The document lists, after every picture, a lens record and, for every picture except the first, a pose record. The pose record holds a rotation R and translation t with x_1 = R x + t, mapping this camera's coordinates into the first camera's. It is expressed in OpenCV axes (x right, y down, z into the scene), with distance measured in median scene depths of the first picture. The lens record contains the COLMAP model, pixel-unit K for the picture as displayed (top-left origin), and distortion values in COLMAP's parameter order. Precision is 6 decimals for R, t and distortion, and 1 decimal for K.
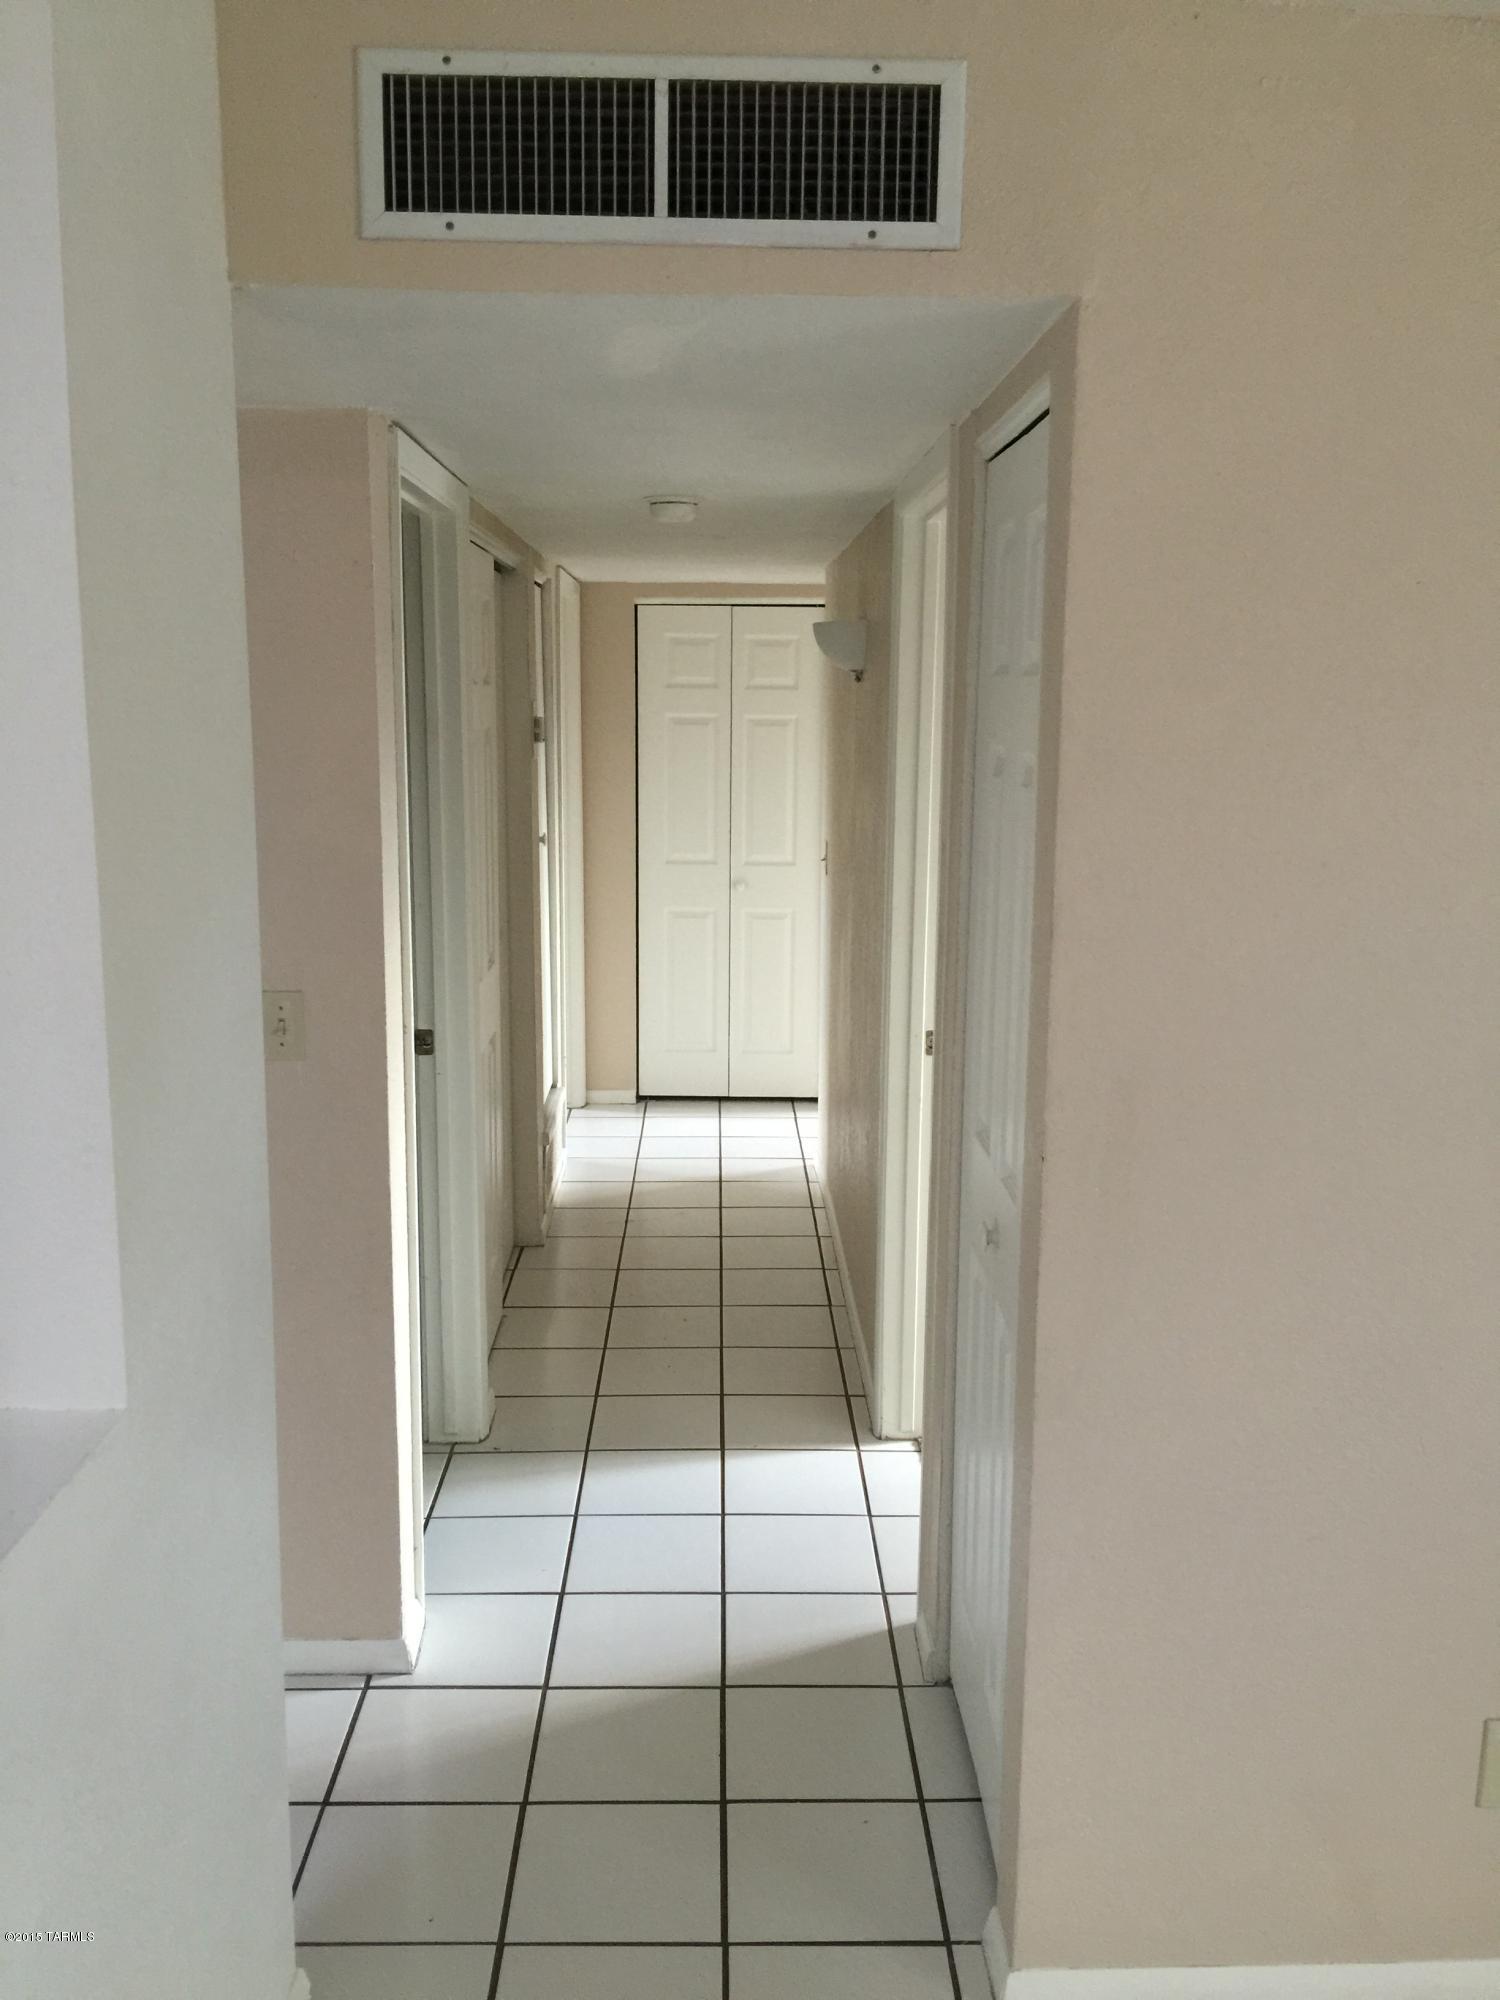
lens RADIAL K [[1715.6, 0, 741.9], [0, 1715.6, 970.2], [0, 0, 1]] dist [0.117955, -0.228998]
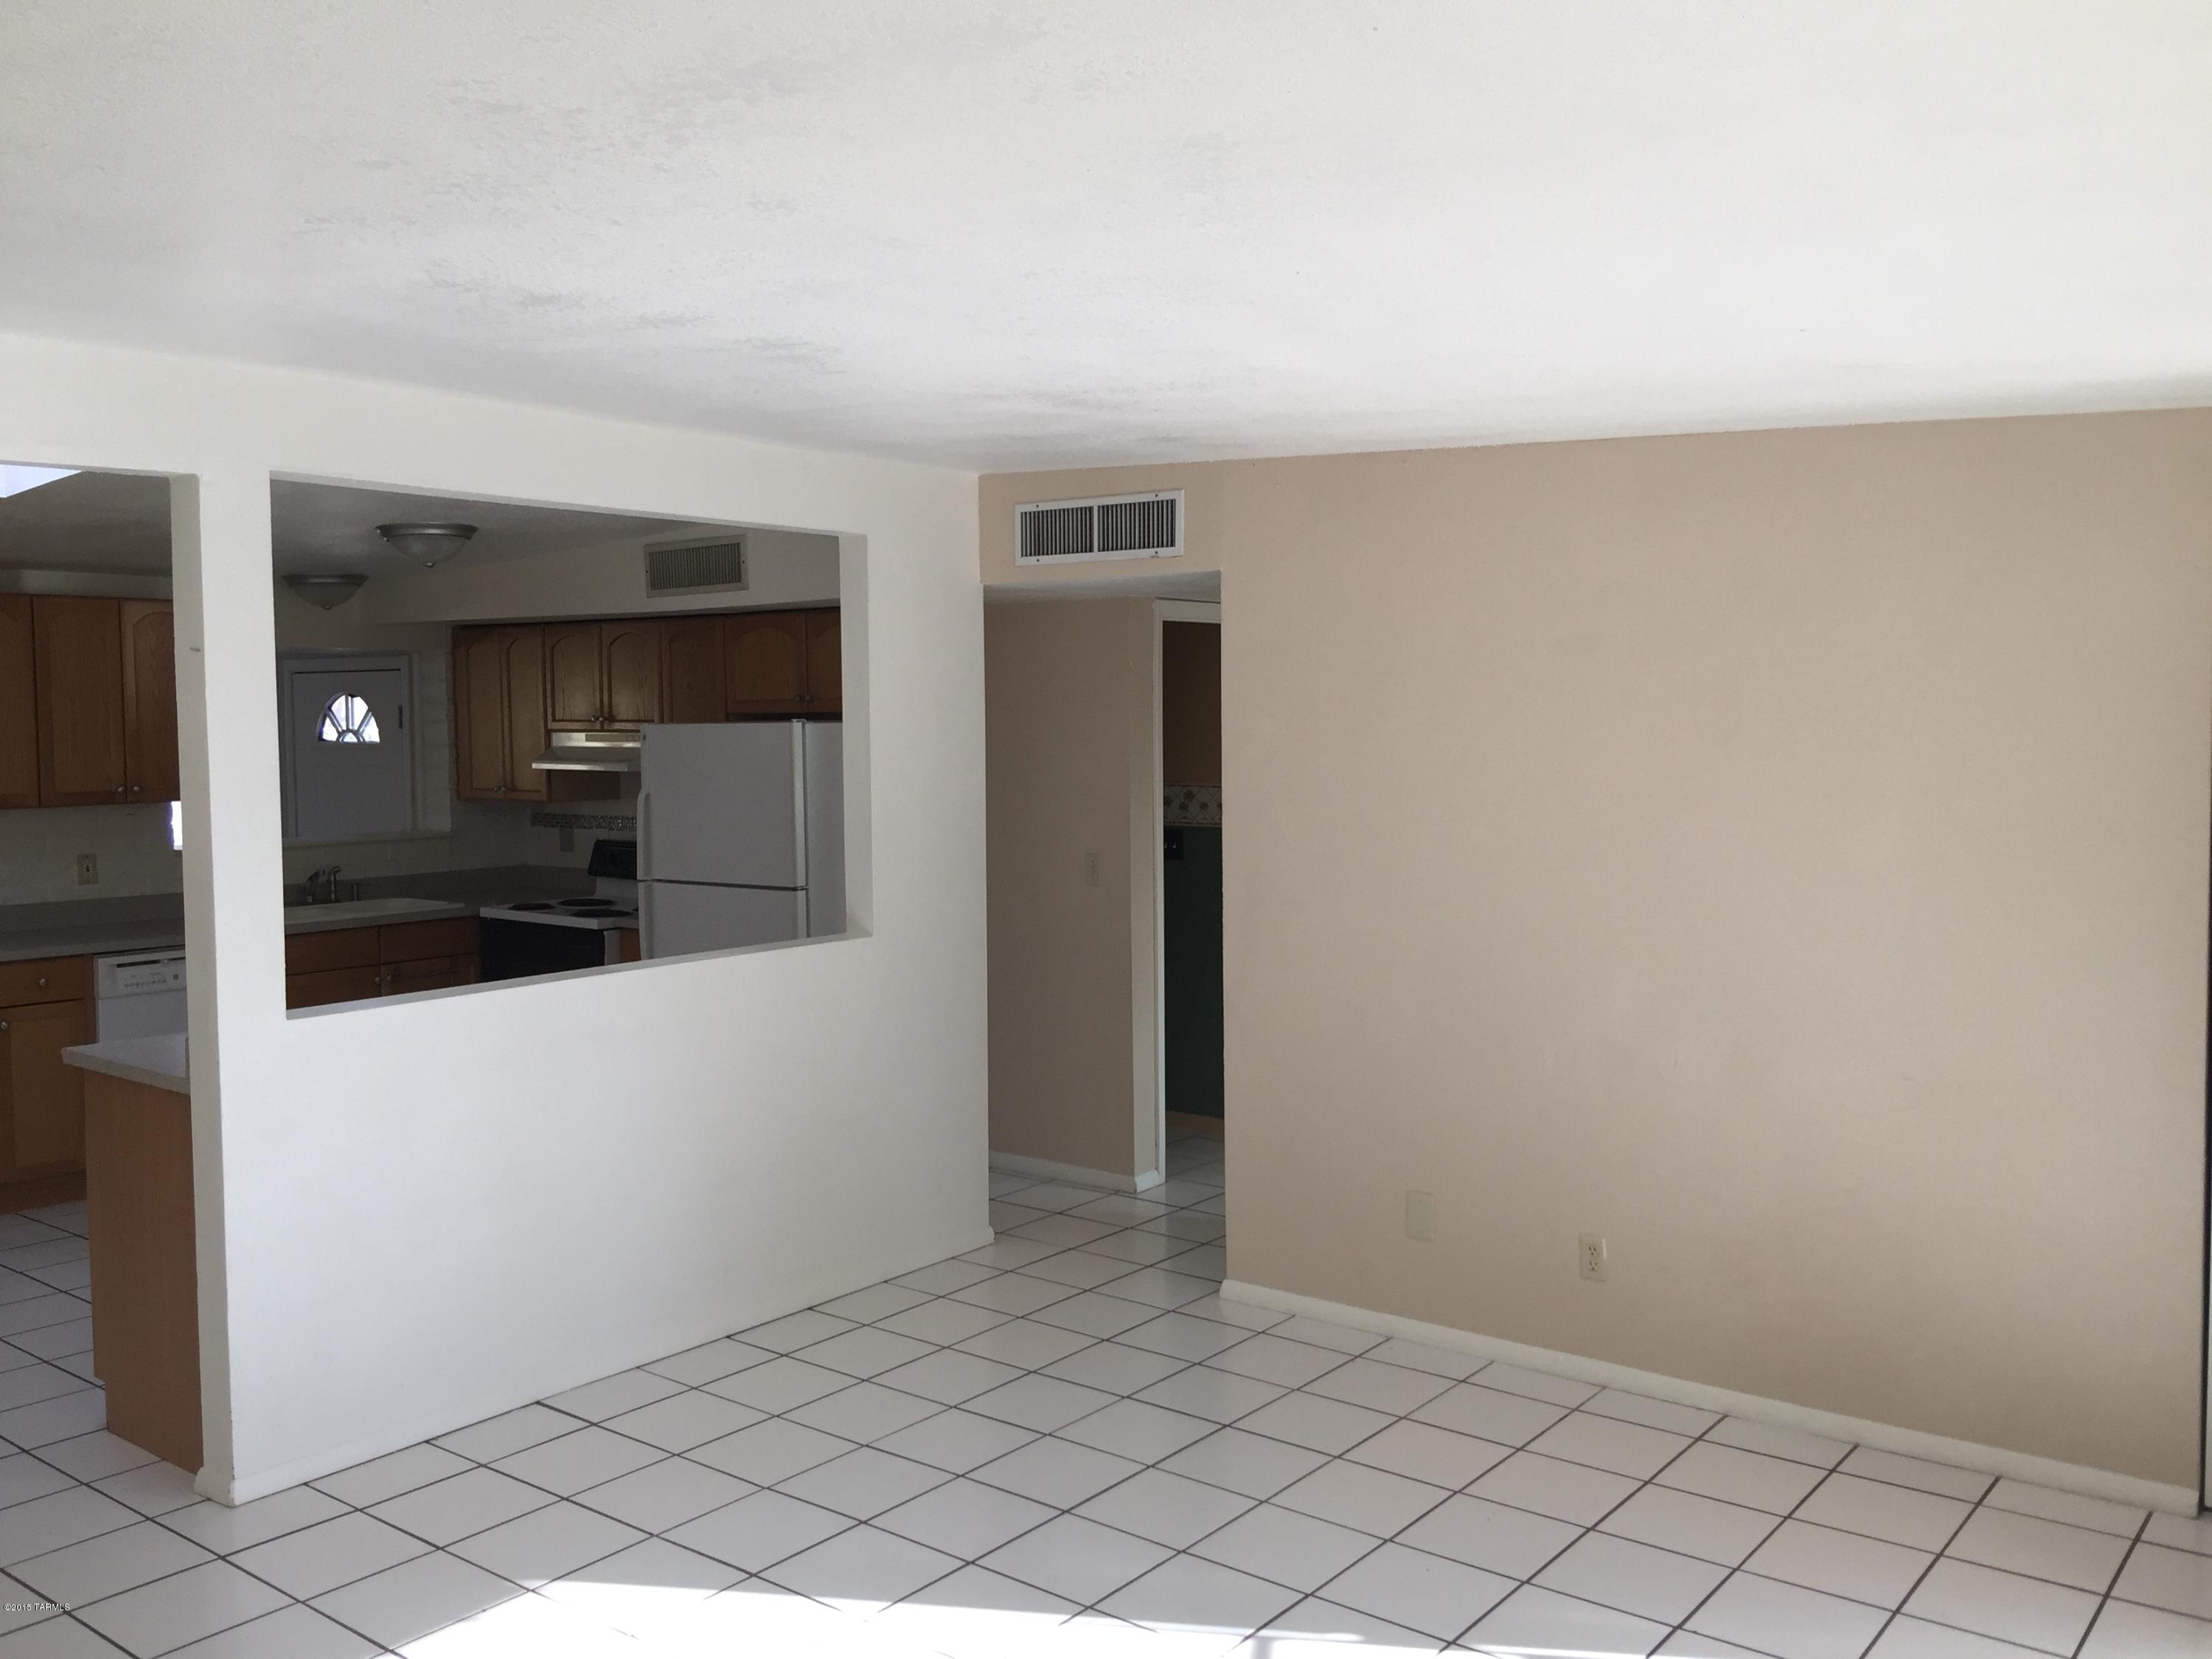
lens RADIAL K [[1884.6, 0, 1106.0], [0, 1884.6, 829.5], [0, 0, 1]] dist [0.083330, -0.139598]
pose [[0.780537, 0.022786, -0.624694, 1.863296], [-0.079165, 0.994892, -0.062625, 0.194417], [0.620076, 0.098335, 0.778355, -1.295142]]
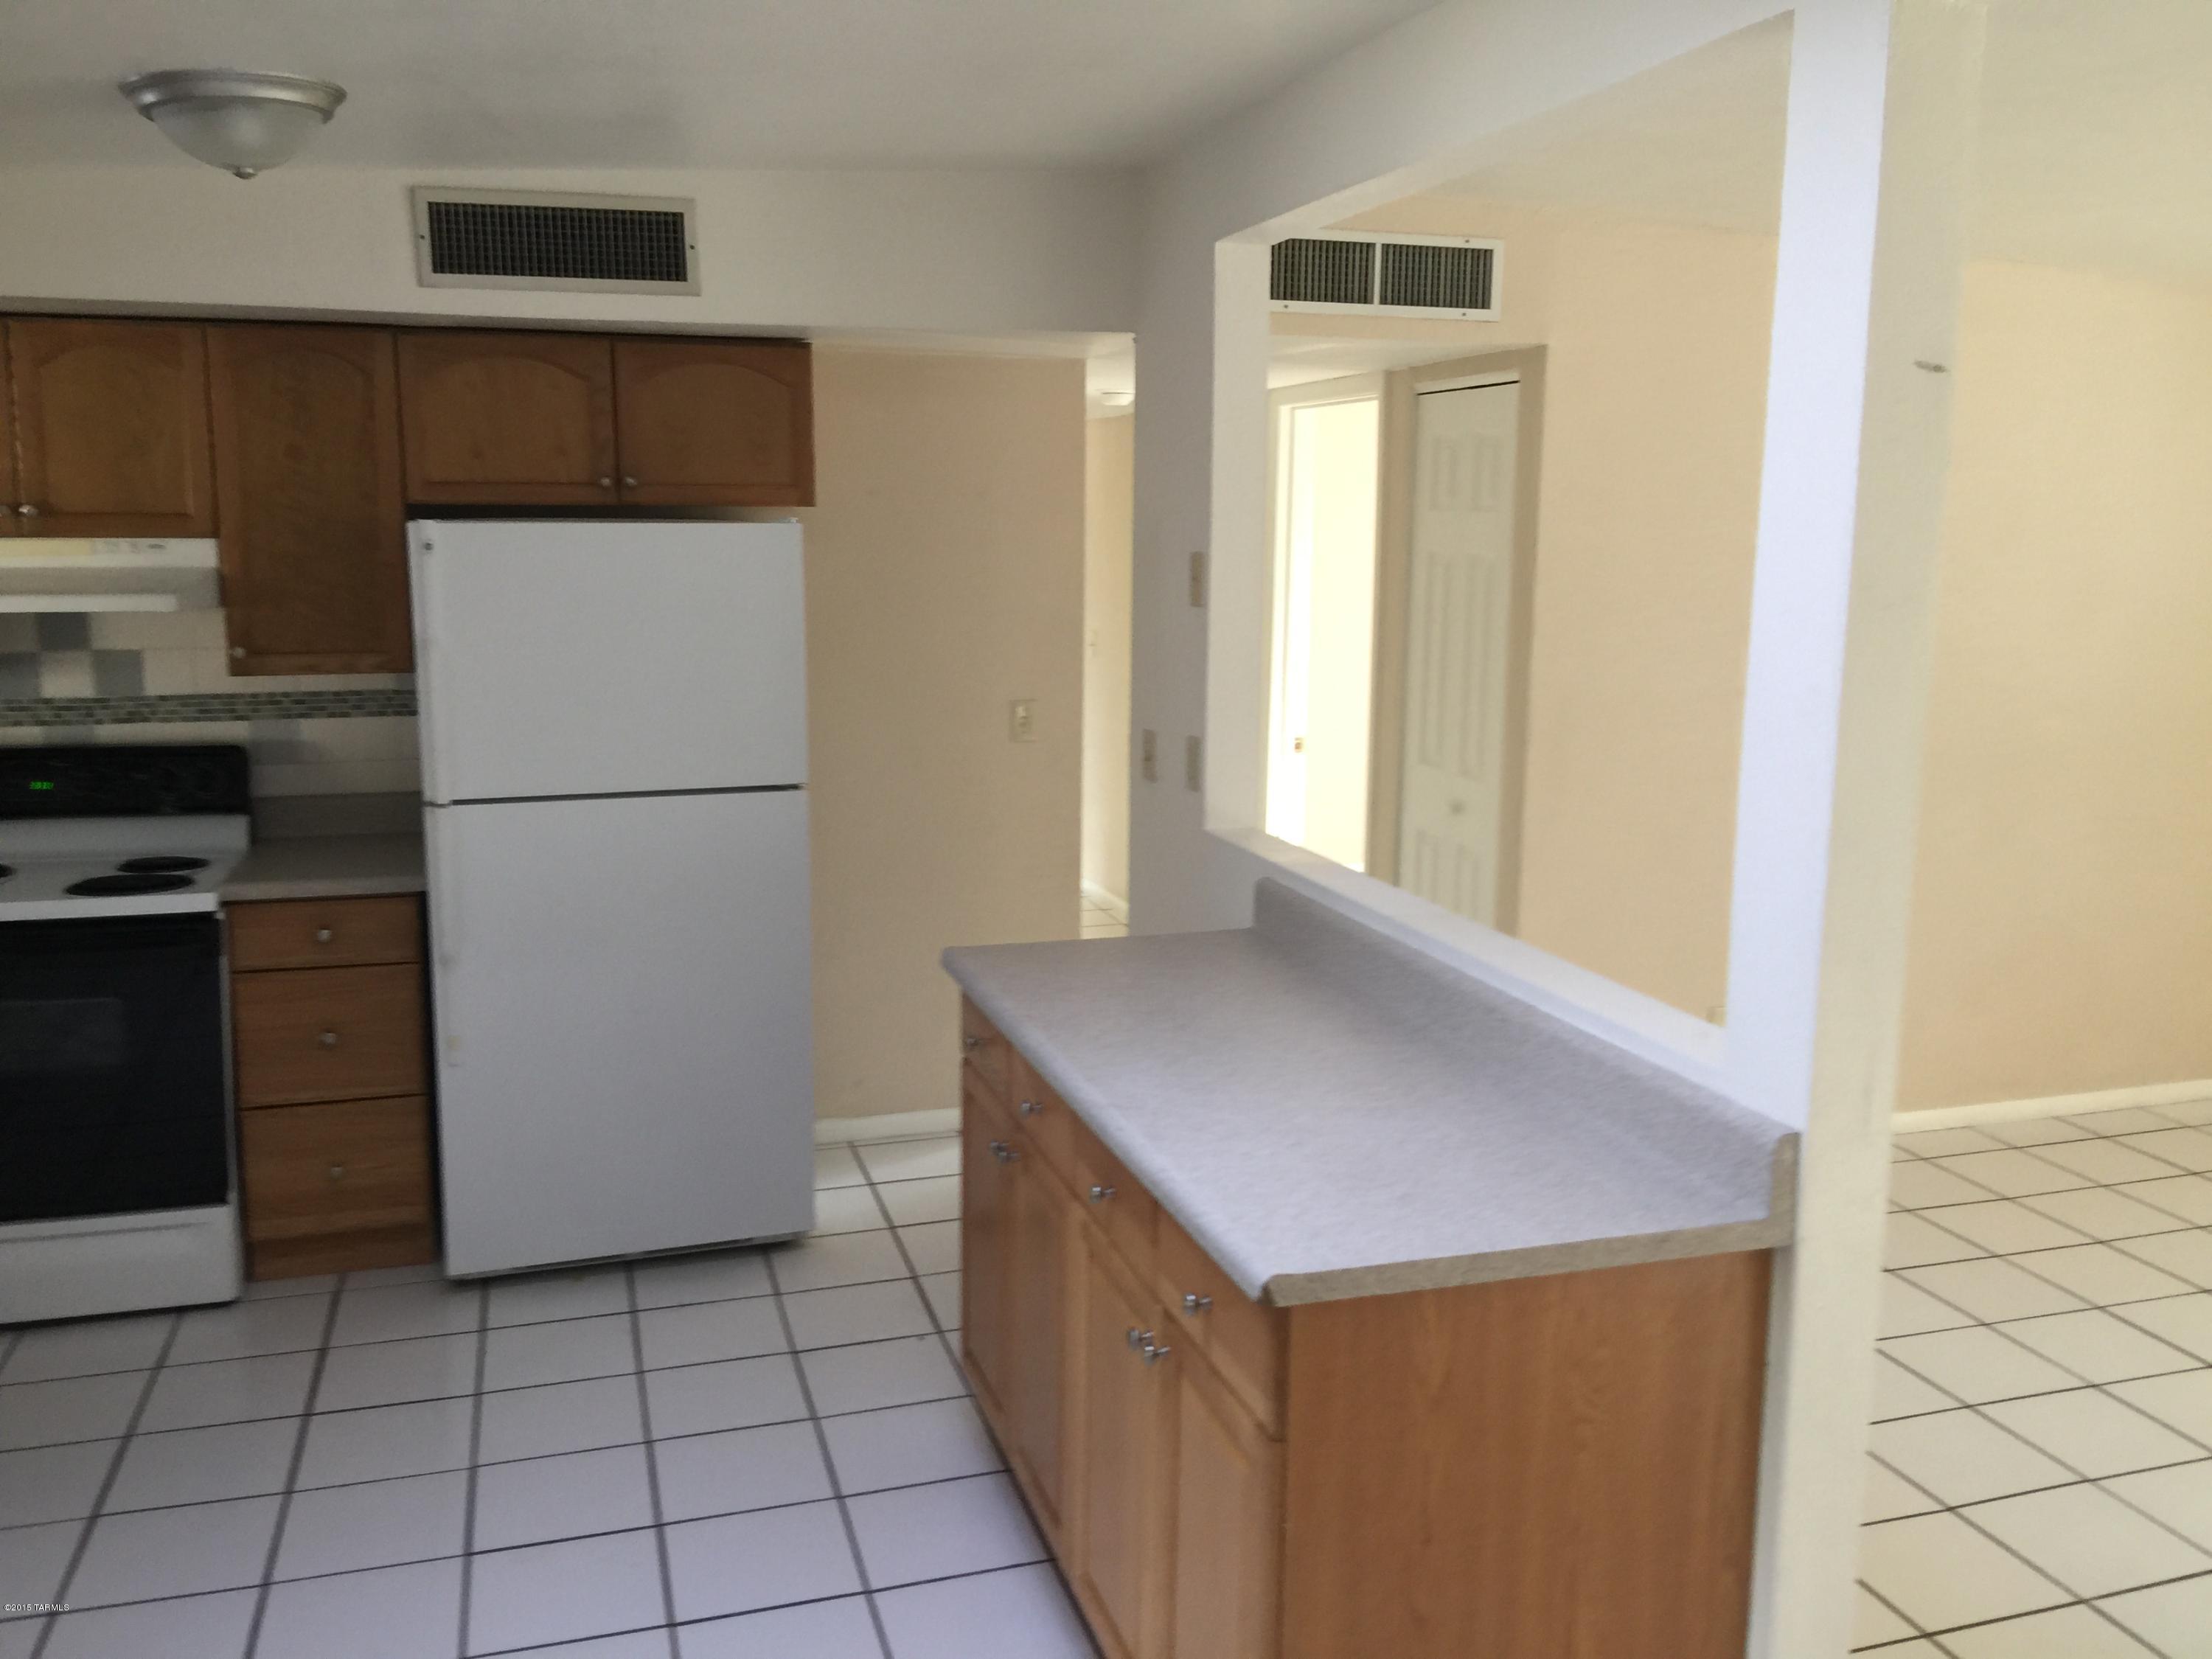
lens RADIAL K [[1849.8, 0, 1106.0], [0, 1849.8, 829.5], [0, 0, 1]] dist [0.003266, 0.000349]
pose [[0.961045, -0.051800, 0.271496, -1.030254], [0.045318, 0.998519, 0.030097, 0.134351], [-0.272653, -0.016621, 0.961969, -1.135279]]
